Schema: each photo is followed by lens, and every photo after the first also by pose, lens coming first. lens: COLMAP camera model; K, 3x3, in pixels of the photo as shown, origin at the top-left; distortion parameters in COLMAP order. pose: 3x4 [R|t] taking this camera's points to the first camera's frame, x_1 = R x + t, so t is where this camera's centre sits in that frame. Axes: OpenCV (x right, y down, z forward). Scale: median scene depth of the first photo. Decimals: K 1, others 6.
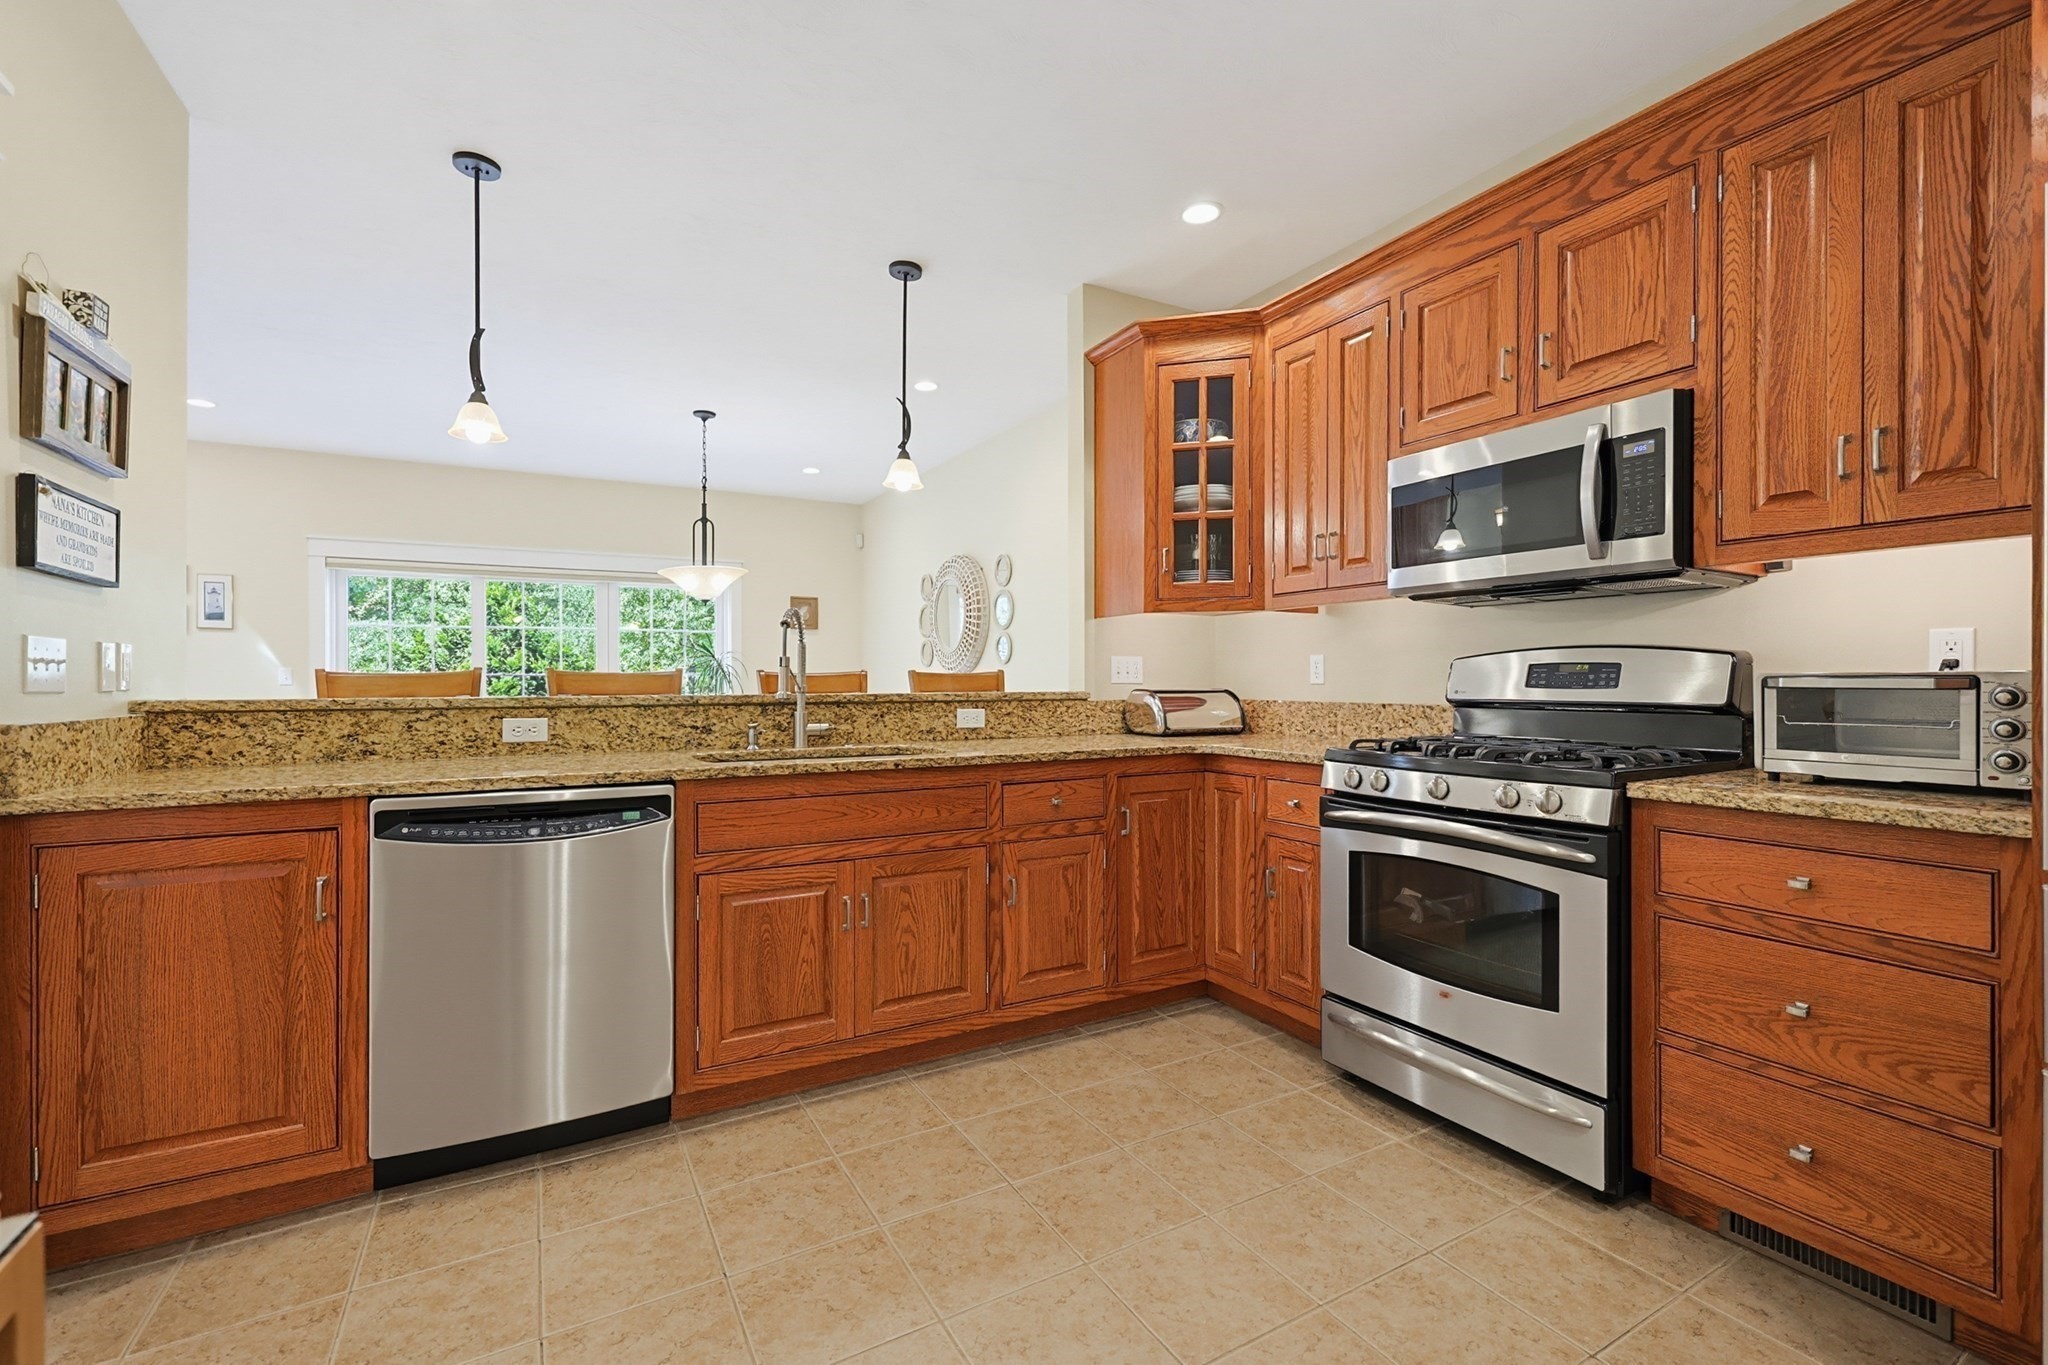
lens RADIAL K [[877.0, 0, 1022.7], [0, 877.0, 685.7], [0, 0, 1]] dist [0.002075, 0.000089]
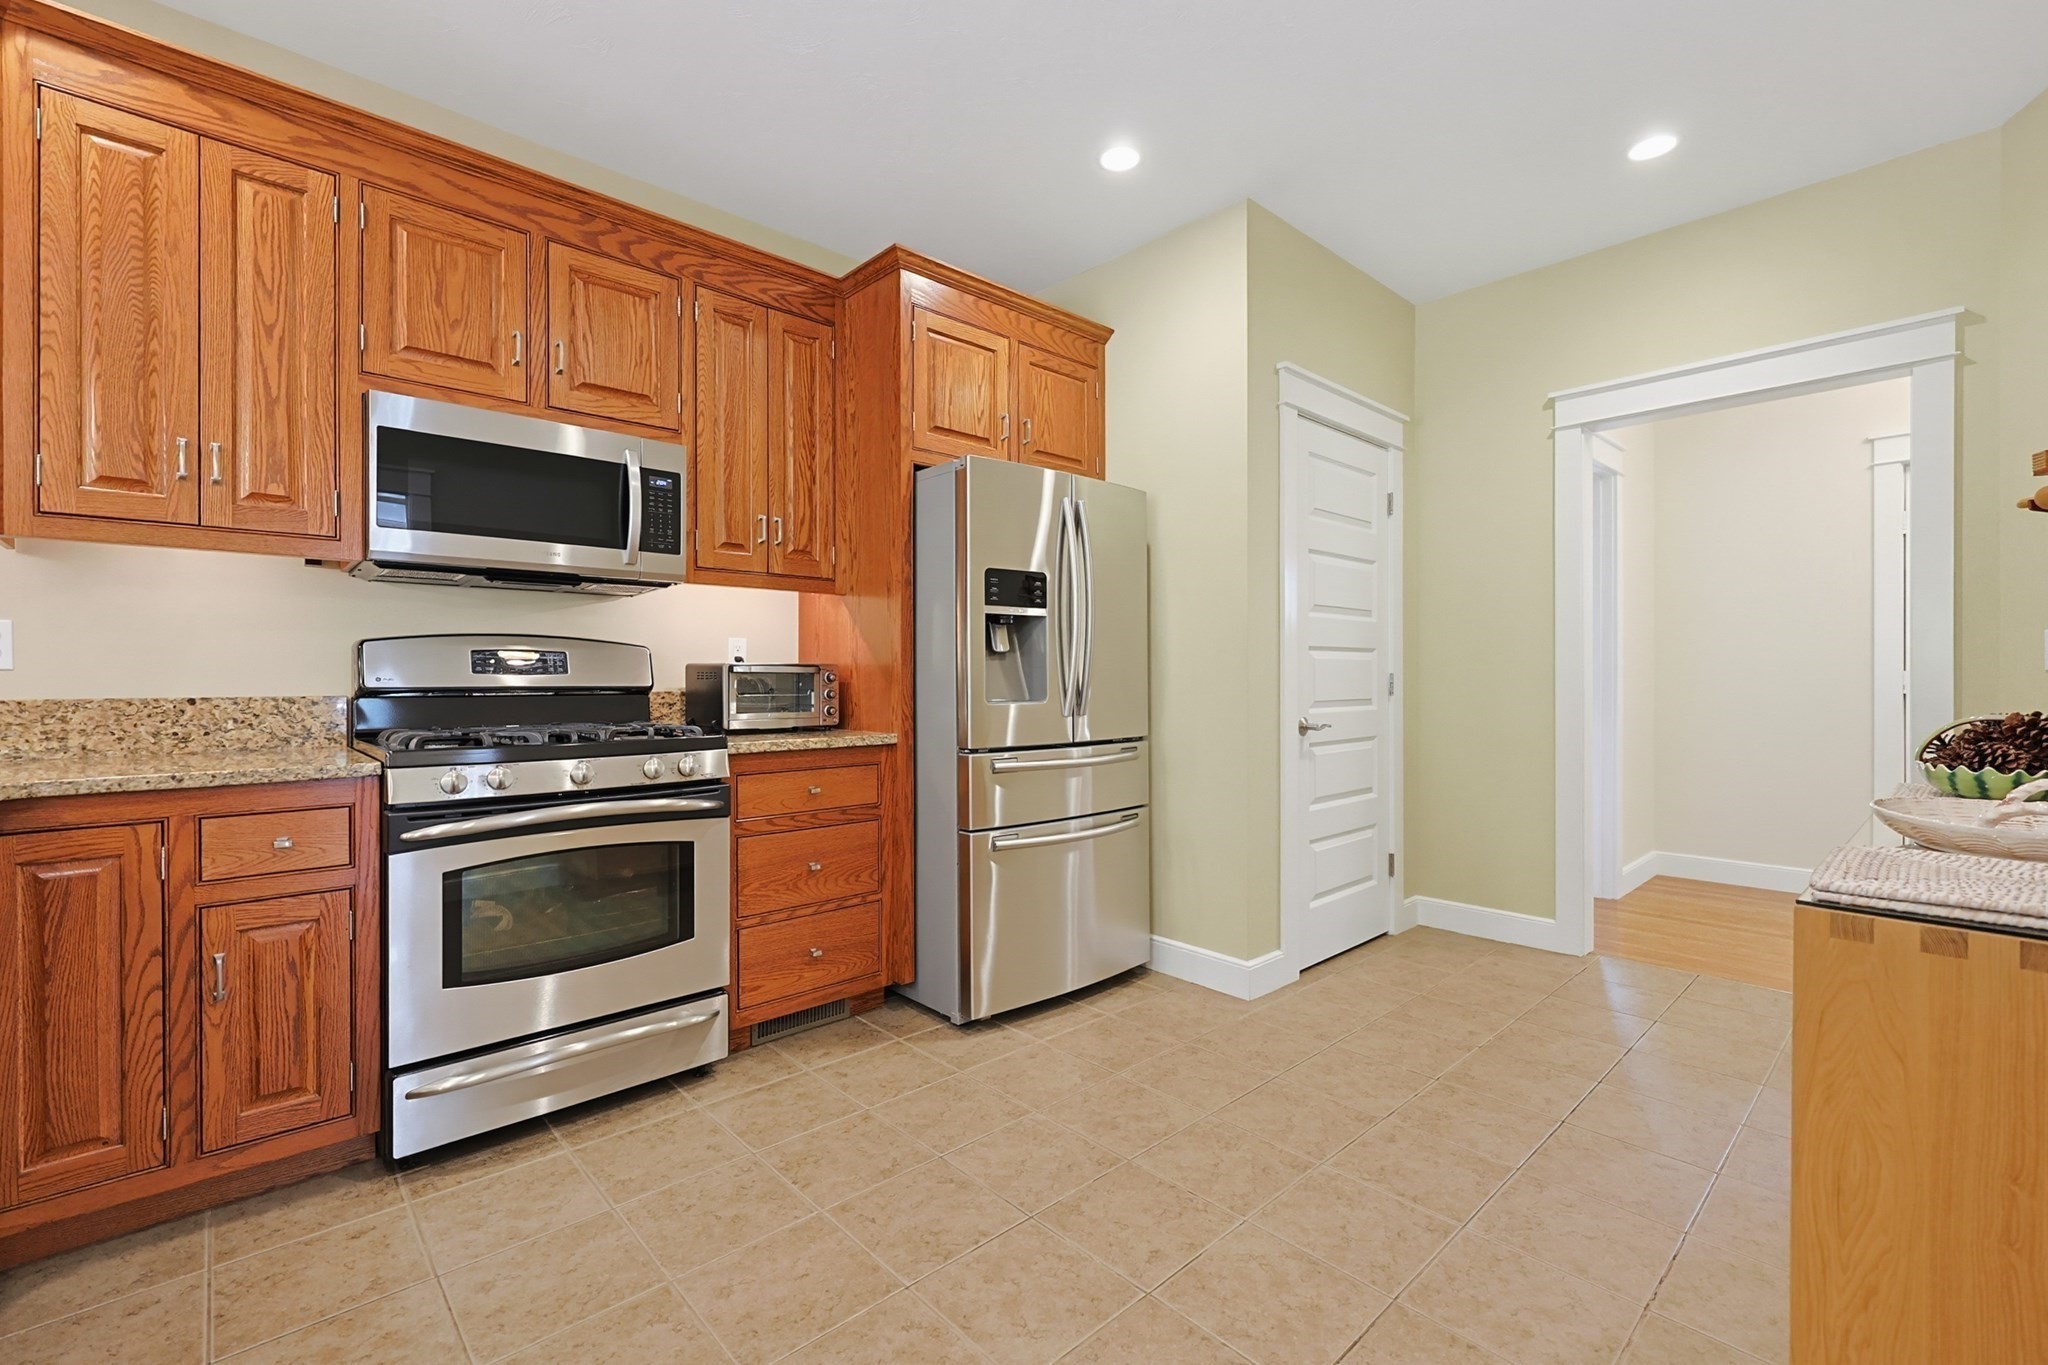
lens RADIAL K [[888.9, 0, 1031.5], [0, 888.9, 681.8], [0, 0, 1]] dist [0.000451, 0.000065]
pose [[-0.237082, -0.004851, 0.971477, -0.559381], [0.005278, 0.999966, 0.006281, 0.008311], [-0.971475, 0.006616, -0.237049, 0.666172]]
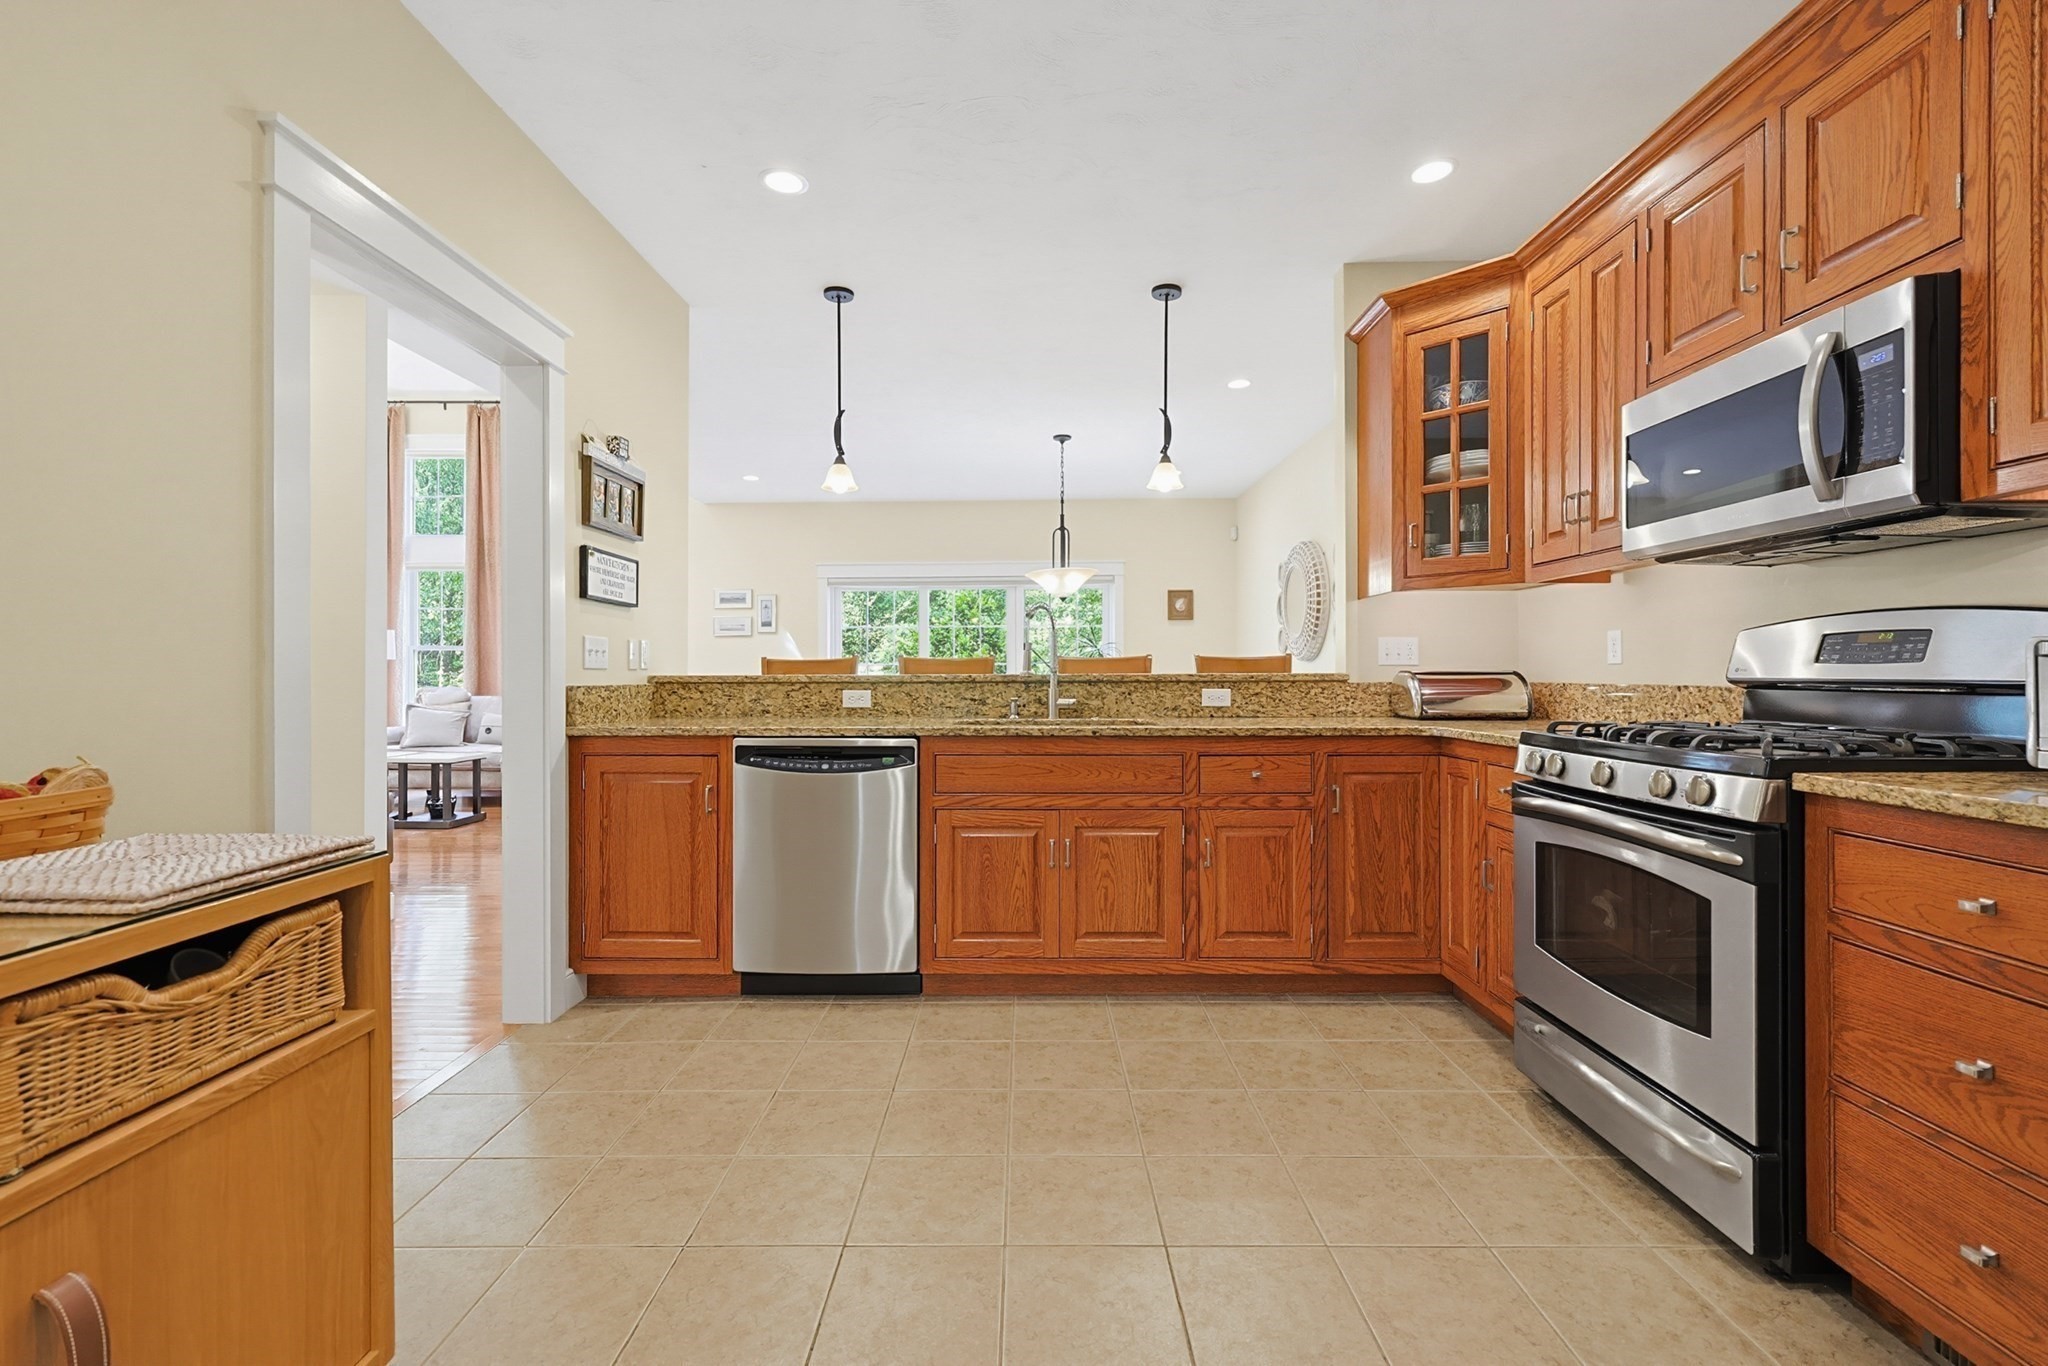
lens RADIAL K [[867.6, 0, 1017.2], [0, 867.6, 676.9], [0, 0, 1]] dist [0.001245, -0.000087]
pose [[0.865948, 0.001618, -0.500131, 0.357225], [-0.001753, 0.999998, 0.000200, 0.016488], [0.500130, 0.000704, 0.865950, -0.057425]]
